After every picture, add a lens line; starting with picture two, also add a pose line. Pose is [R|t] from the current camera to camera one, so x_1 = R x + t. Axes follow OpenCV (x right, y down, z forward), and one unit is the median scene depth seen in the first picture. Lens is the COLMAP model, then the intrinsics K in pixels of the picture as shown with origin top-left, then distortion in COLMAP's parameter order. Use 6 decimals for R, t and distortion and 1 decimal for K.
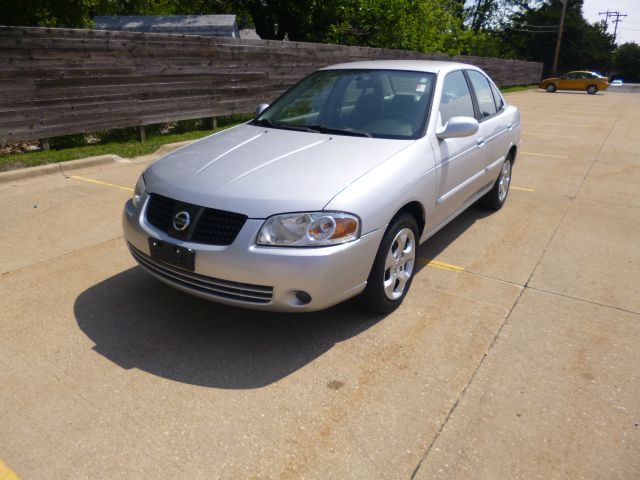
lens RADIAL K [[453.3, 0, 318.2], [0, 453.3, 239.9], [0, 0, 1]] dist [-0.059280, 0.013035]
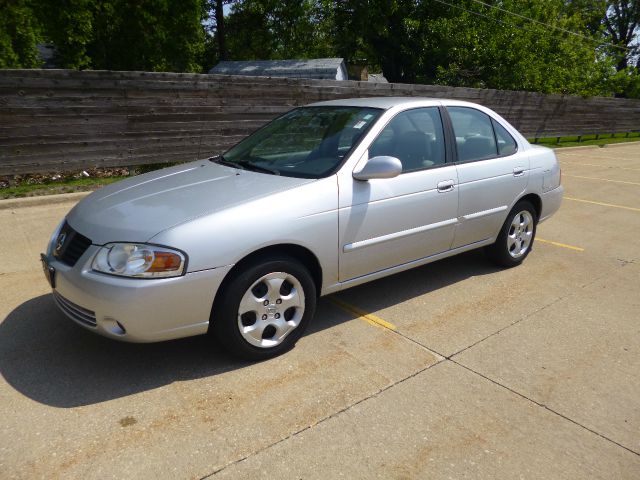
lens RADIAL K [[453.3, 0, 319.3], [0, 453.3, 239.2], [0, 0, 1]] dist [-0.059280, 0.013035]
pose [[0.951702, 0.086128, -0.294694, 0.191292], [-0.111017, 0.991437, -0.068763, -0.013281], [0.286248, 0.098158, 0.953114, 0.047487]]
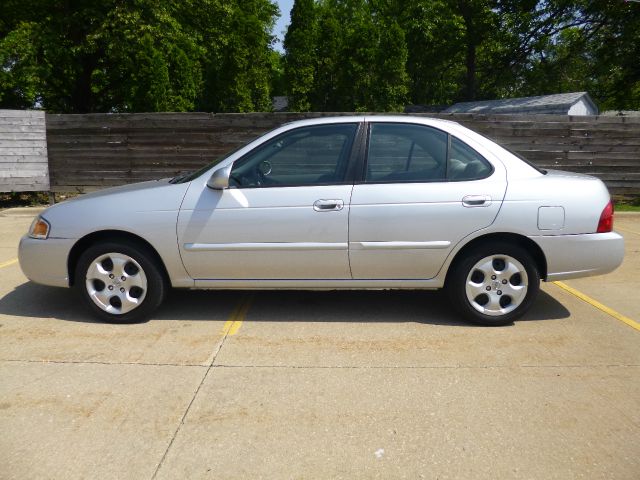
lens RADIAL K [[453.3, 0, 321.1], [0, 453.3, 242.5], [0, 0, 1]] dist [-0.059280, 0.013035]
pose [[0.567567, 0.158109, -0.808003, 0.498206], [-0.296791, 0.954697, -0.021662, -0.063808], [0.767973, 0.252103, 0.588780, 0.252578]]
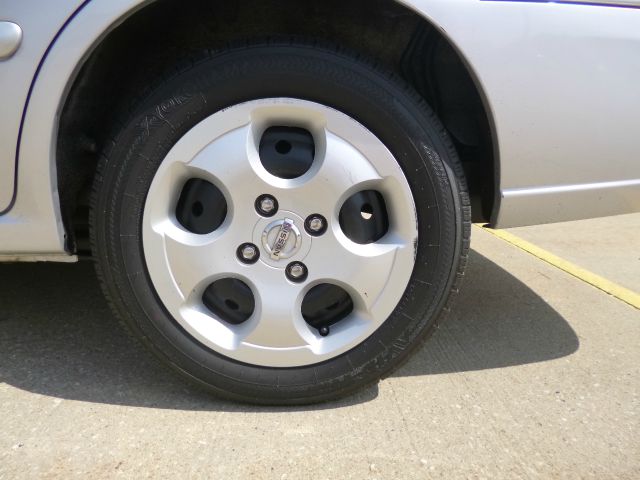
lens RADIAL K [[453.3, 0, 314.6], [0, 453.3, 241.6], [0, 0, 1]] dist [-0.059280, 0.013035]
pose [[0.600868, 0.183828, -0.777924, 0.340705], [-0.289906, 0.957053, 0.002234, -0.085221], [0.744924, 0.224182, 0.628355, 0.576073]]
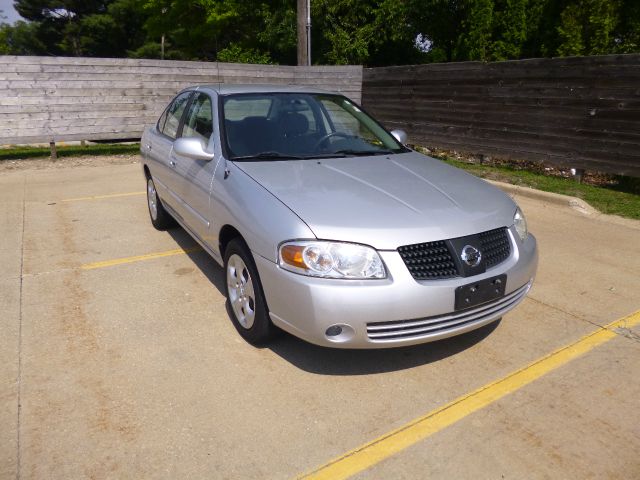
lens RADIAL K [[453.3, 0, 323.8], [0, 453.3, 249.1], [0, 0, 1]] dist [-0.059280, 0.013035]
pose [[-0.391516, 0.290392, -0.873148, 0.465644], [-0.342336, 0.834817, 0.431145, -0.293588], [0.854120, 0.467710, -0.227433, 0.778408]]
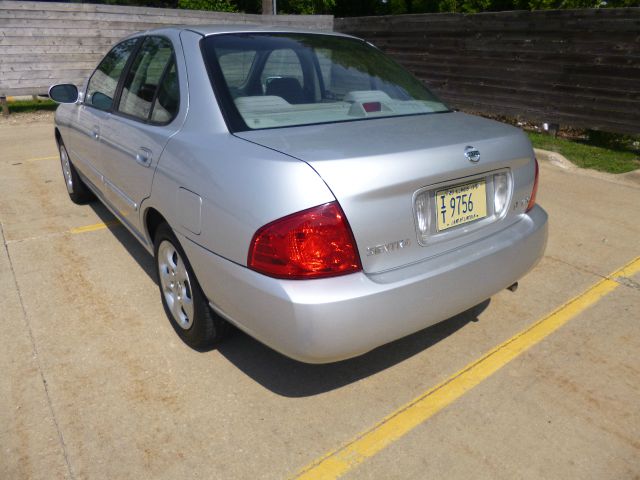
lens RADIAL K [[453.3, 0, 323.3], [0, 453.3, 246.3], [0, 0, 1]] dist [-0.059280, 0.013035]
pose [[-0.303847, 0.375929, -0.875417, 0.475836], [-0.365461, 0.802576, 0.471497, -0.273332], [0.879838, 0.463194, -0.106473, 0.733499]]
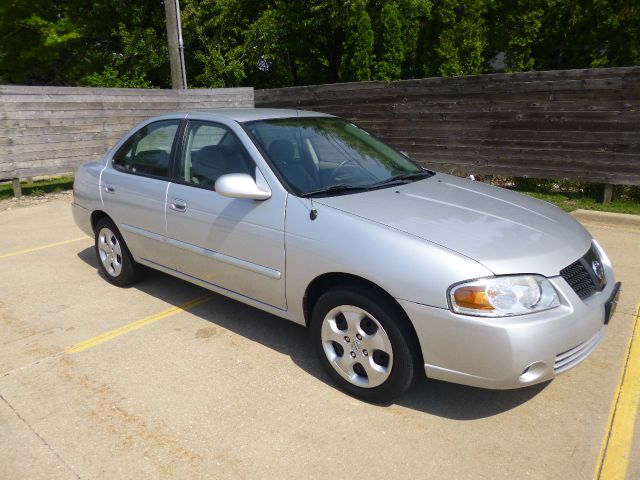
lens RADIAL K [[453.3, 0, 322.5], [0, 453.3, 247.5], [0, 0, 1]] dist [-0.059280, 0.013035]
pose [[-0.060028, 0.280364, -0.958015, 0.467579], [-0.339798, 0.896687, 0.283707, -0.231367], [0.938581, 0.342562, 0.041441, 0.603387]]
